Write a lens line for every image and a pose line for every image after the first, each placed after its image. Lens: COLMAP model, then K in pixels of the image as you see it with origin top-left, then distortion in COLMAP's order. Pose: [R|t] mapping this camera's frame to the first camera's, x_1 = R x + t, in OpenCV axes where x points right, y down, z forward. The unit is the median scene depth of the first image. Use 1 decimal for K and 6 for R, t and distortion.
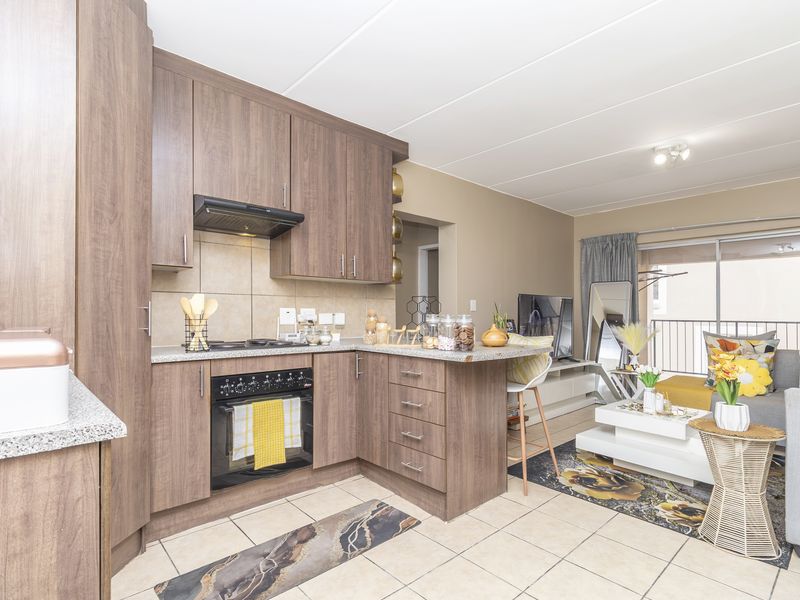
lens RADIAL K [[427.5, 0, 362.1], [0, 427.5, 303.9], [0, 0, 1]] dist [0.003794, 0.000384]
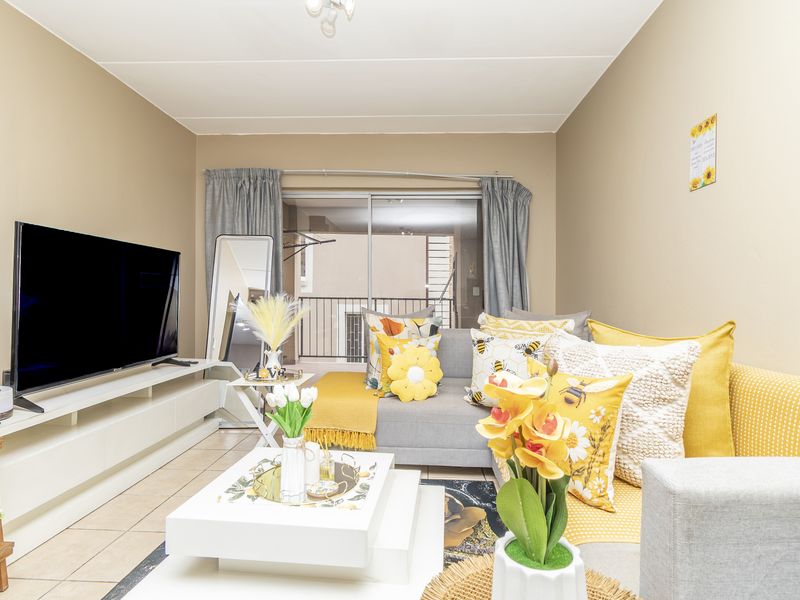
lens RADIAL K [[437.8, 0, 425.4], [0, 437.8, 301.2], [0, 0, 1]] dist [0.001198, 0.000128]
pose [[0.640778, -0.008102, 0.767683, 0.233324], [-0.018258, 0.999501, 0.025788, 0.023942], [-0.767509, -0.030541, 0.640310, 0.344954]]
